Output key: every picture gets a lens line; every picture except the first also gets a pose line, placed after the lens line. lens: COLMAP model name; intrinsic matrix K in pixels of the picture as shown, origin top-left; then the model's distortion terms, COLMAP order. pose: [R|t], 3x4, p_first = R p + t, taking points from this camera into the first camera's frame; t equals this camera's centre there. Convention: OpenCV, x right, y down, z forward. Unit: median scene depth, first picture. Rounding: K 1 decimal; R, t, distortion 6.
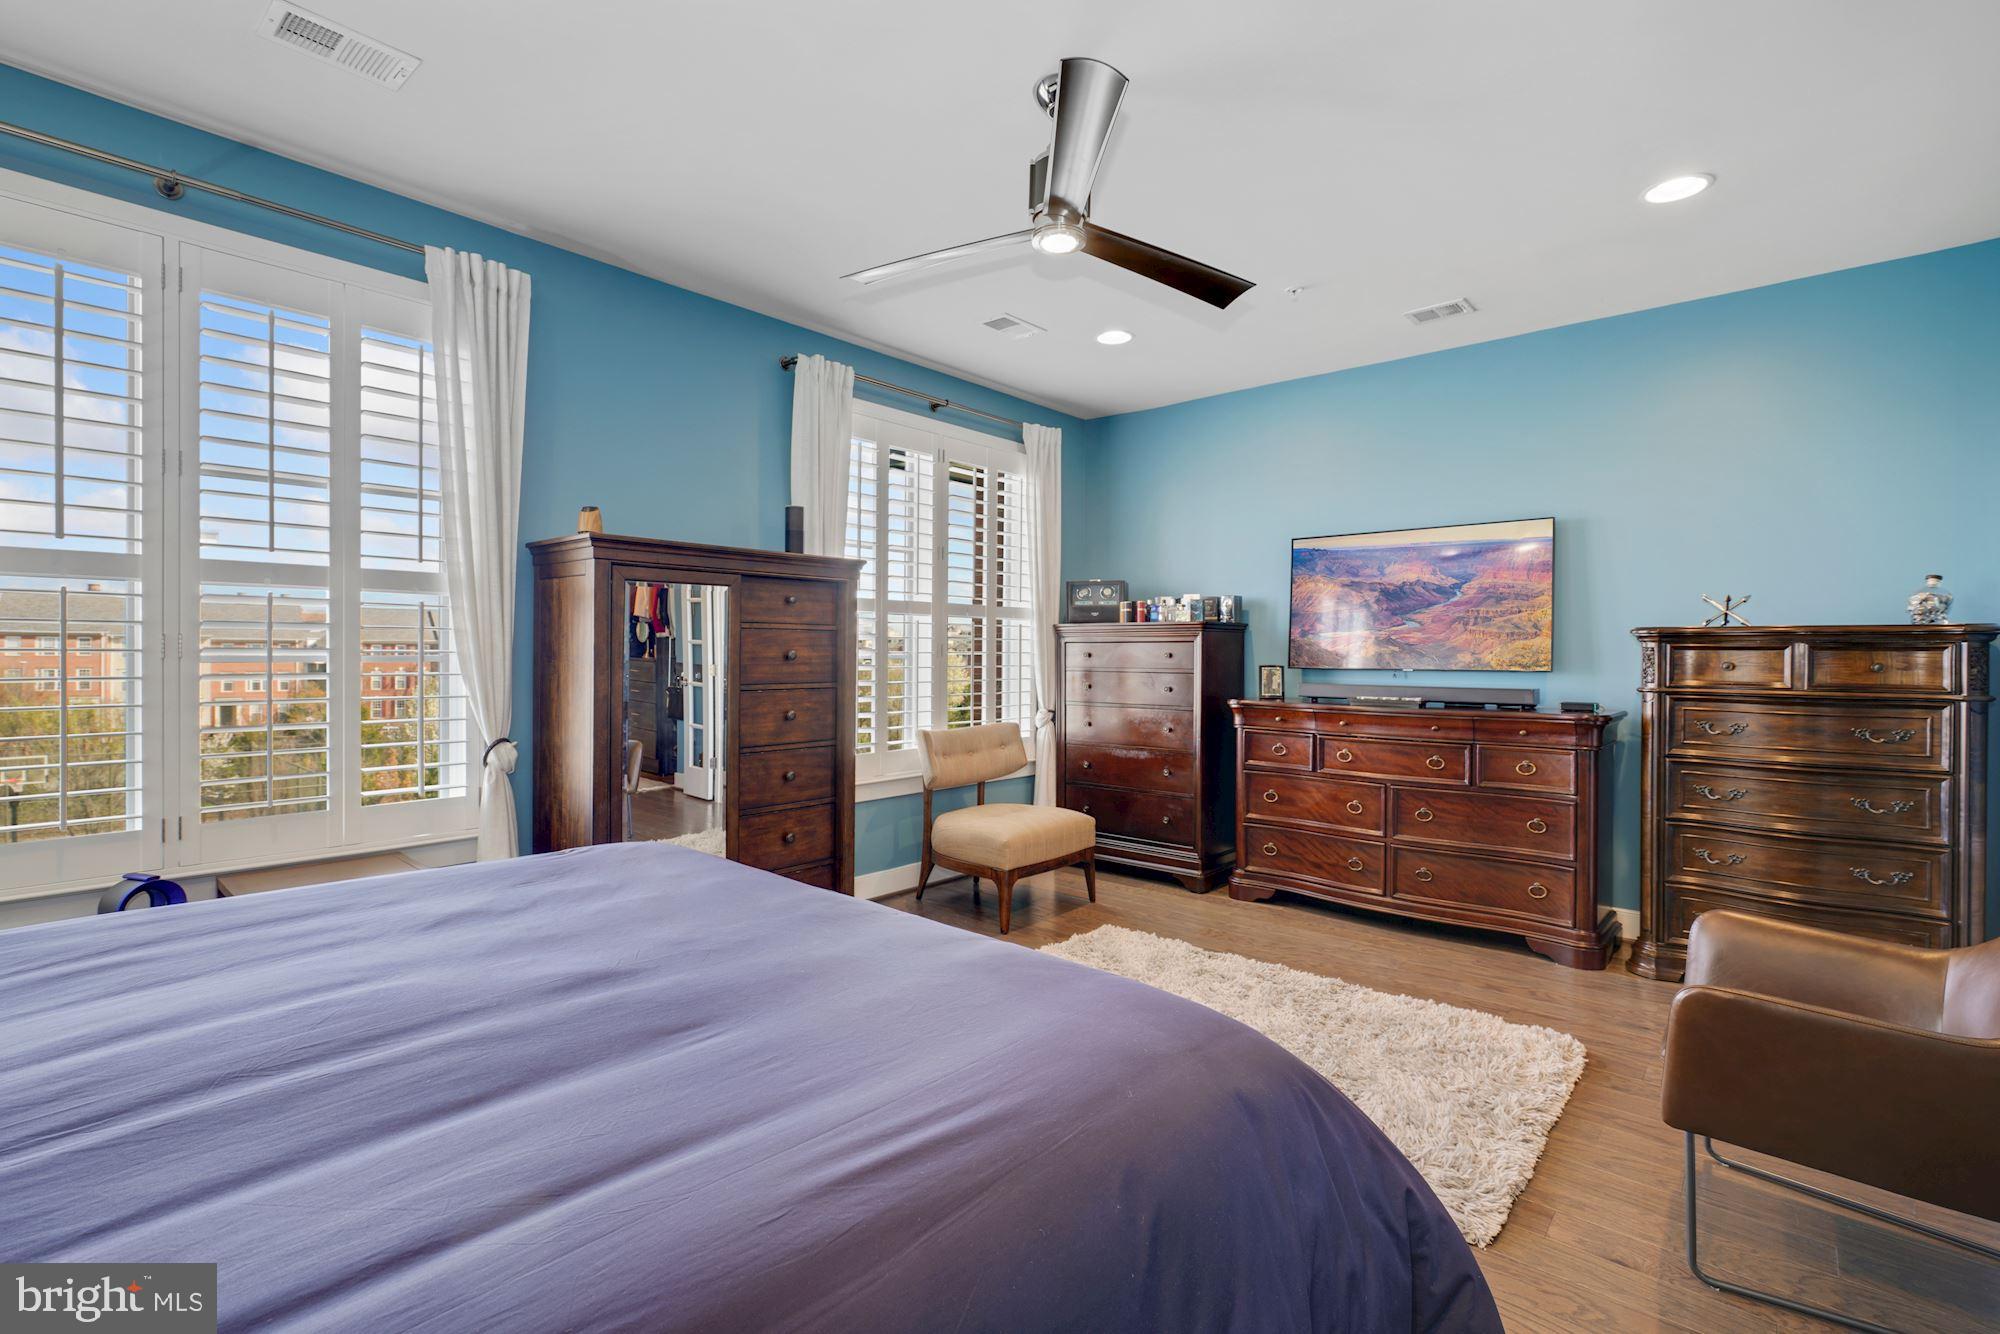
lens RADIAL K [[921.4, 0, 990.0], [0, 921.4, 645.6], [0, 0, 1]] dist [-0.013243, -0.000018]
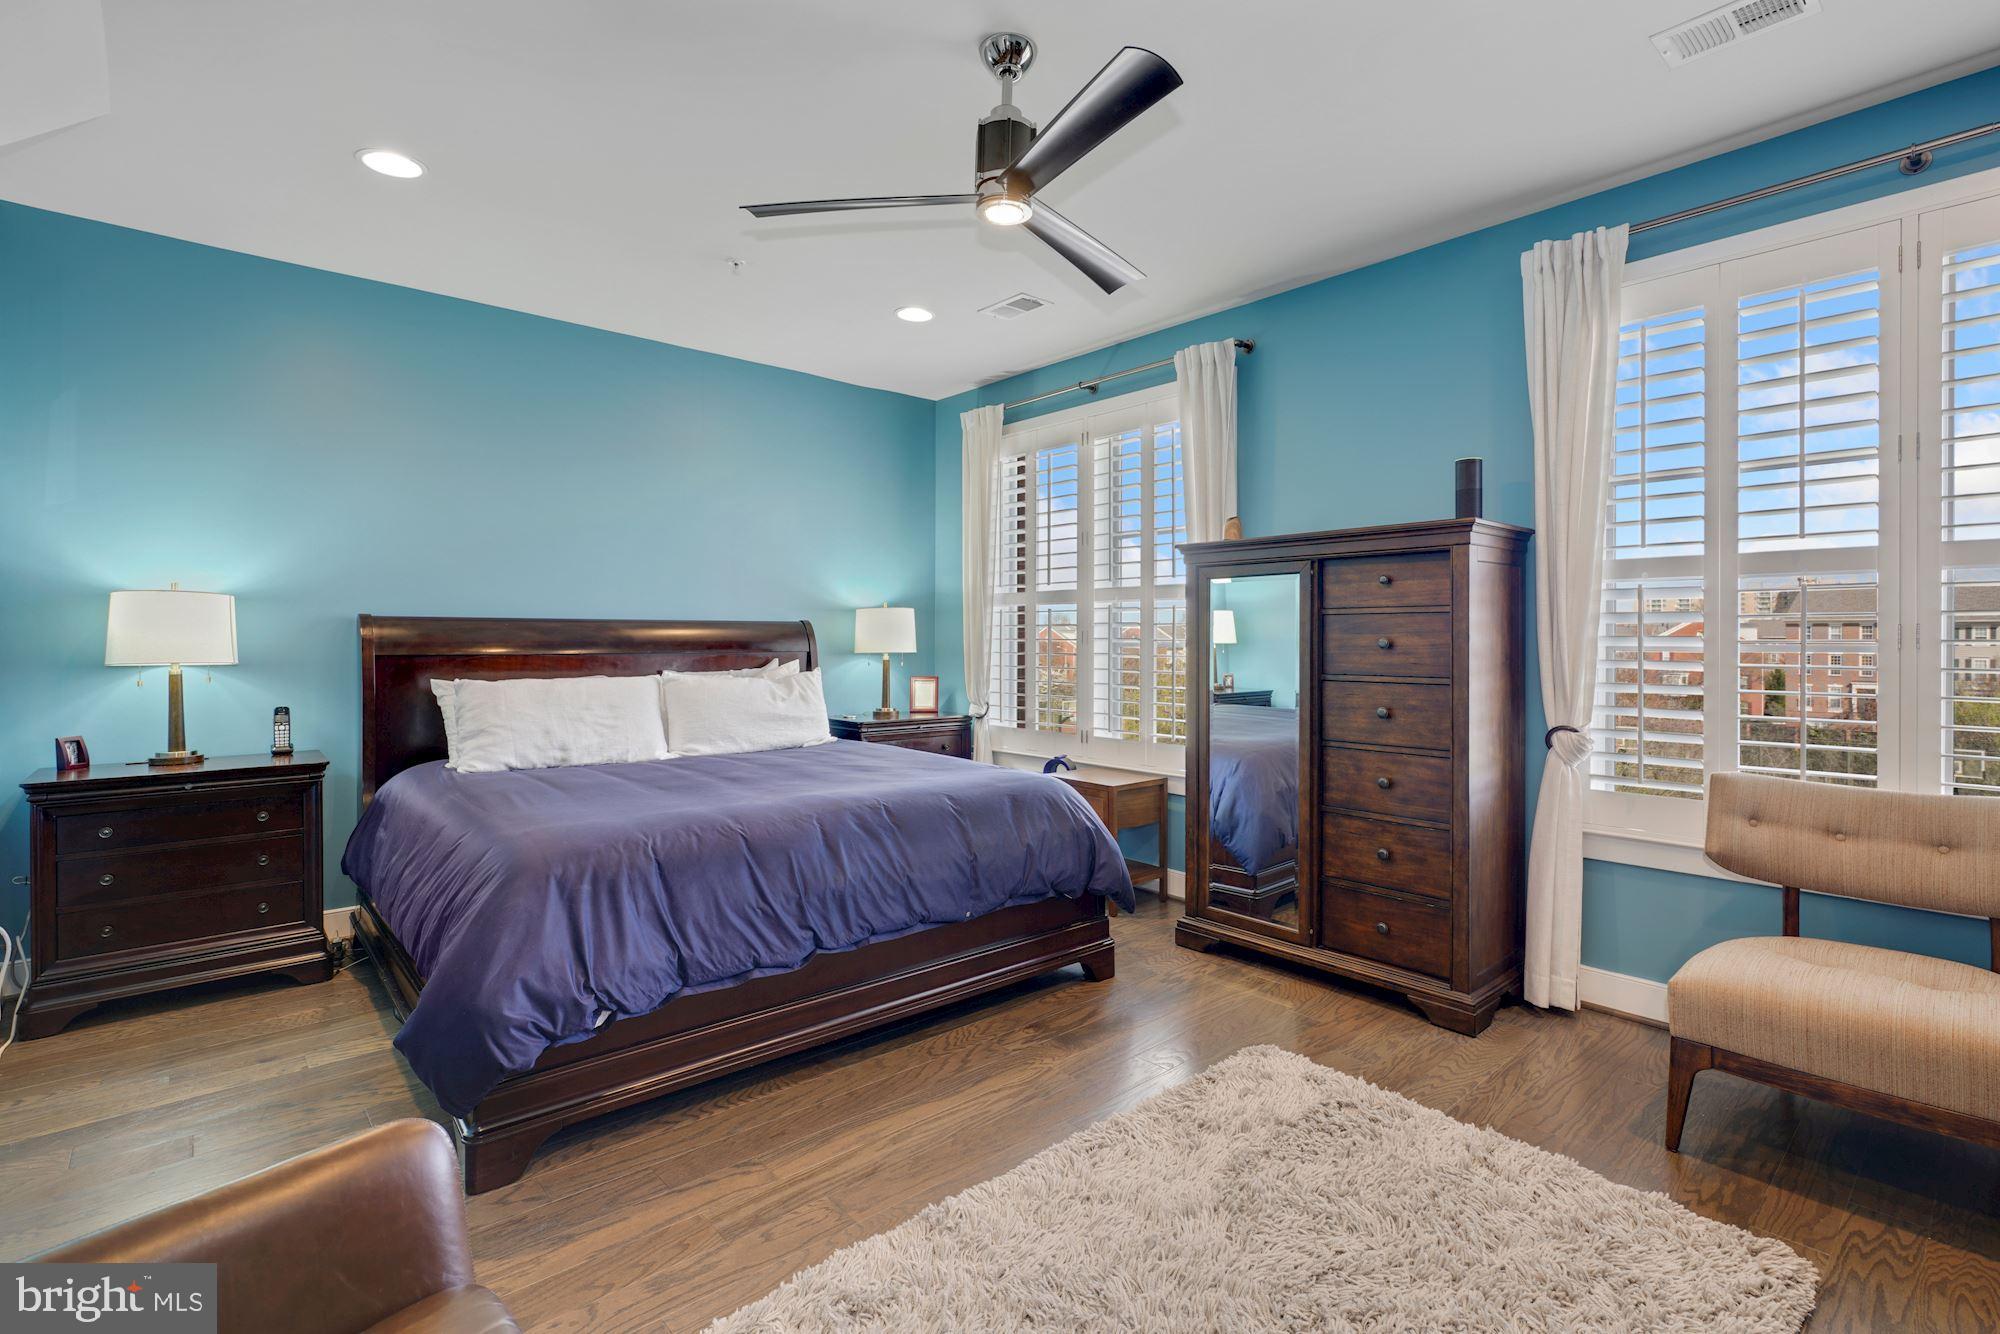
lens RADIAL K [[905.7, 0, 1003.0], [0, 905.7, 645.4], [0, 0, 1]] dist [-0.031593, -0.000175]
pose [[-0.129392, 0.001341, -0.991593, 0.593281], [0.008062, 0.999967, 0.000301, 0.008344], [0.991561, -0.007955, -0.129399, 0.671833]]
